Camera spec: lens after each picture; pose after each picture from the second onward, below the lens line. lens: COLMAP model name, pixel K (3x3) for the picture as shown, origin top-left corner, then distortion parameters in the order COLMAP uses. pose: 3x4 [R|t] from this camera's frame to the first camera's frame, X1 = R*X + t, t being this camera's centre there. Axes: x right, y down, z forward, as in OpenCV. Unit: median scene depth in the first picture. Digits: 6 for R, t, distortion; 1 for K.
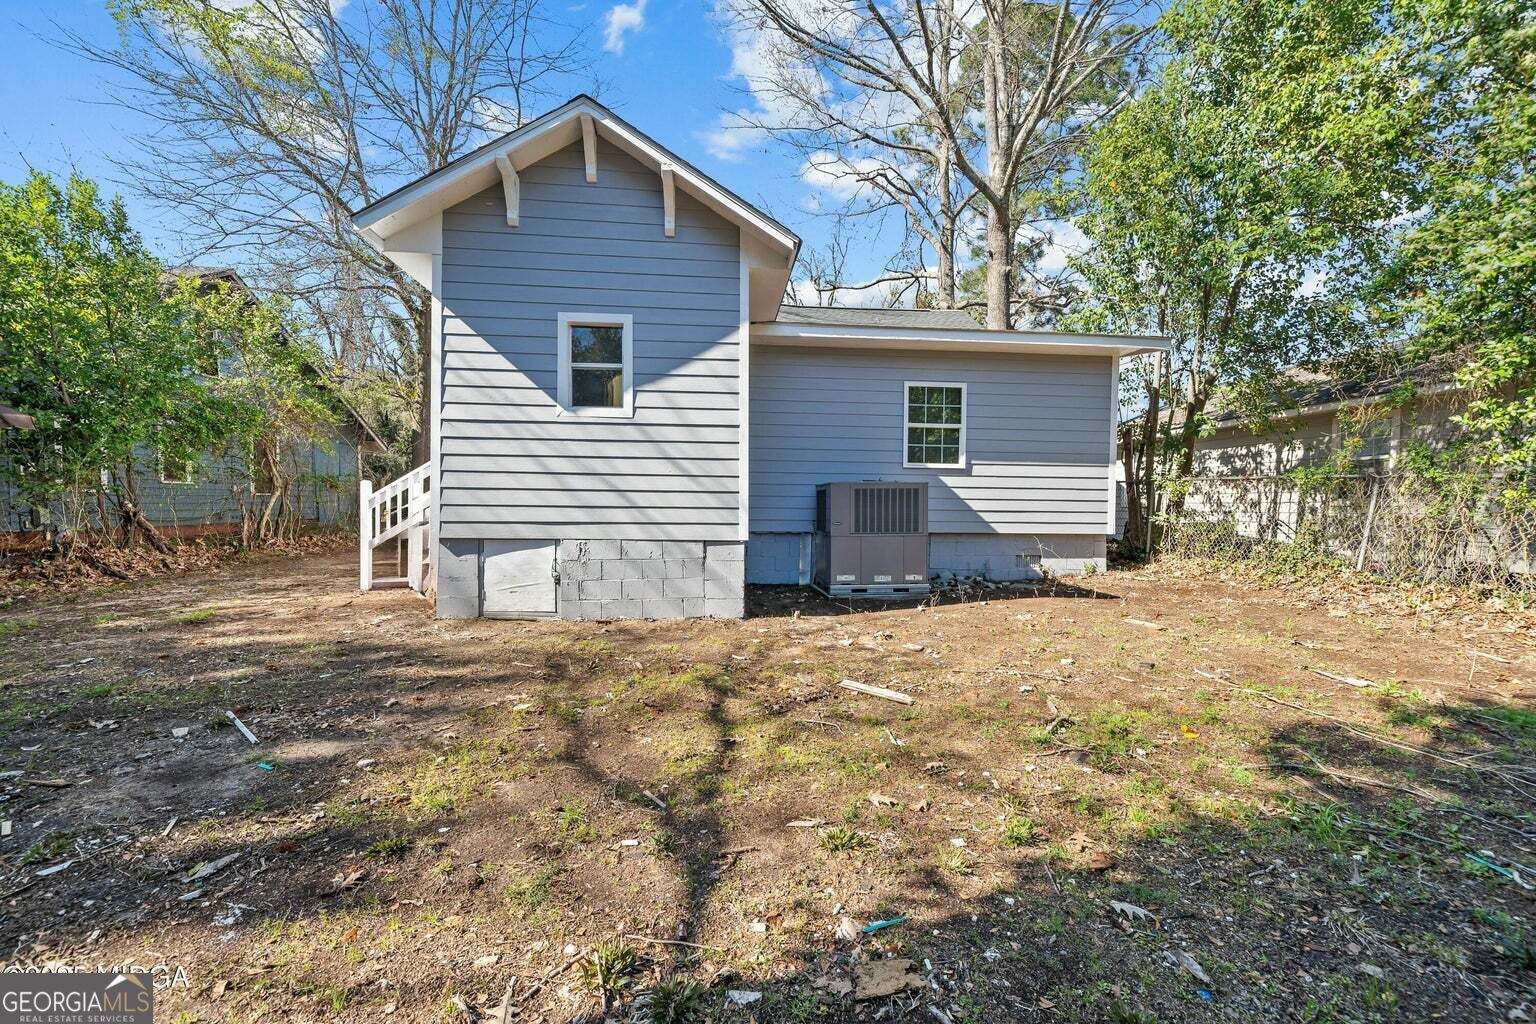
lens RADIAL K [[632.8, 0, 763.6], [0, 632.8, 515.4], [0, 0, 1]] dist [-0.000894, -0.000160]
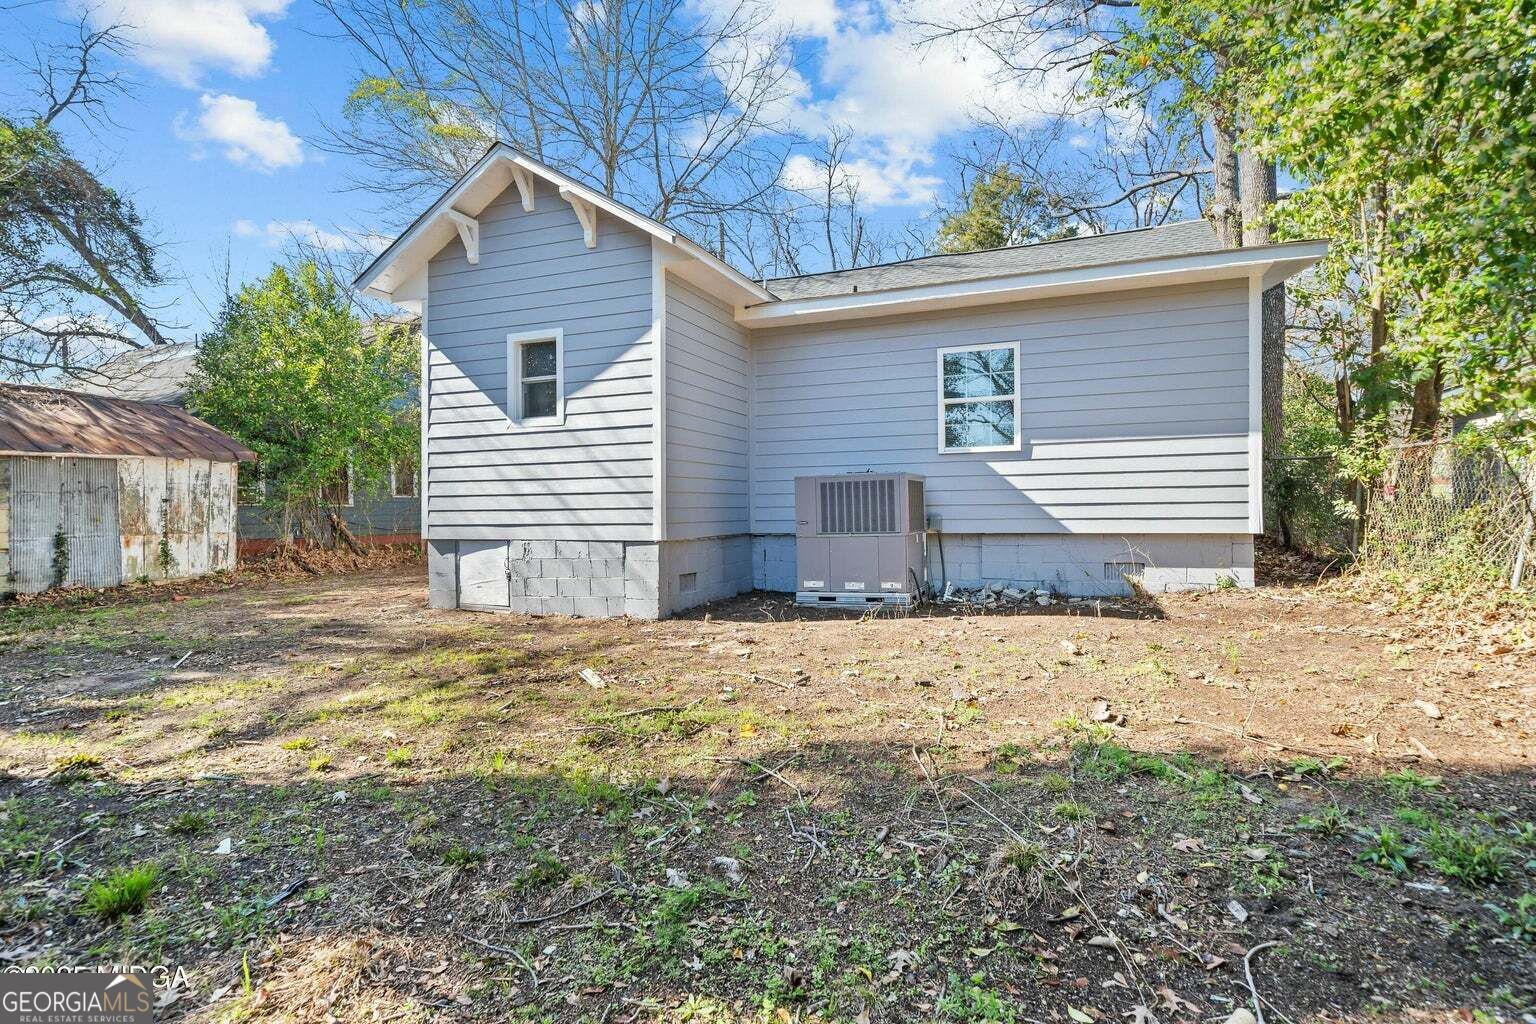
lens RADIAL K [[800.3, 0, 759.8], [0, 800.3, 511.8], [0, 0, 1]] dist [0.002197, 0.000542]
pose [[0.889436, -0.020391, -0.456605, 0.682844], [0.015411, 0.999774, -0.014628, 0.015592], [0.456801, 0.005975, 0.889549, -0.039658]]
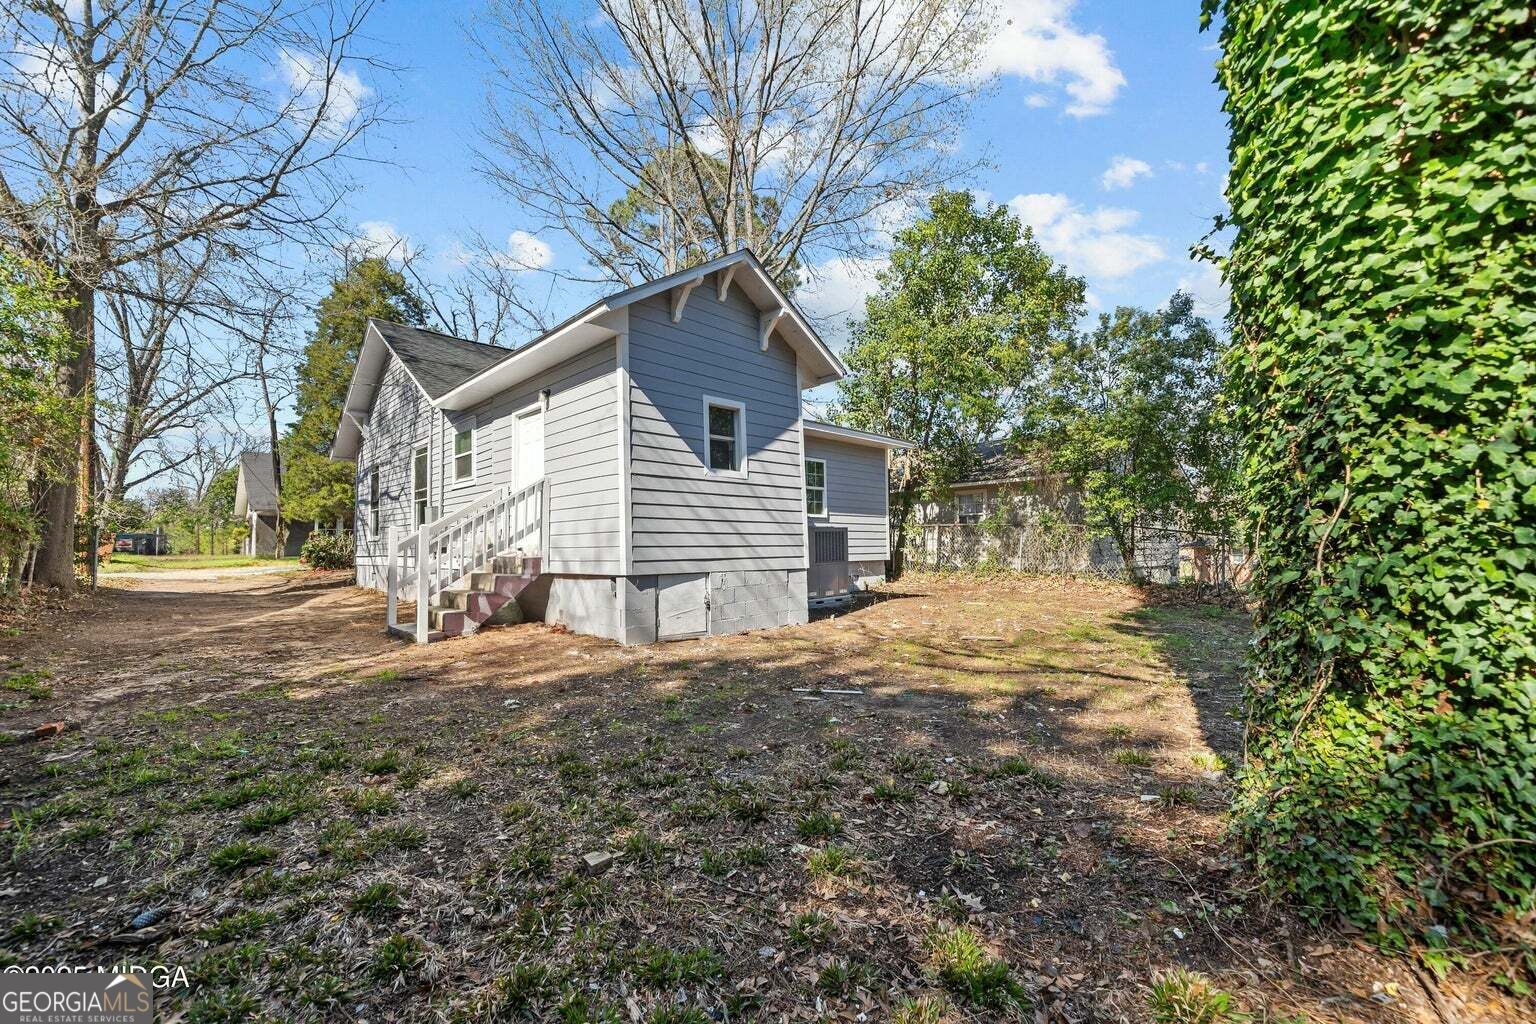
lens RADIAL K [[632.8, 0, 767.2], [0, 632.8, 511.3], [0, 0, 1]] dist [-0.000894, -0.000160]
pose [[0.772942, 0.017029, 0.634248, -1.008798], [0.031361, 0.997392, -0.064999, 0.002005], [-0.633701, 0.070131, 0.770393, -0.052136]]
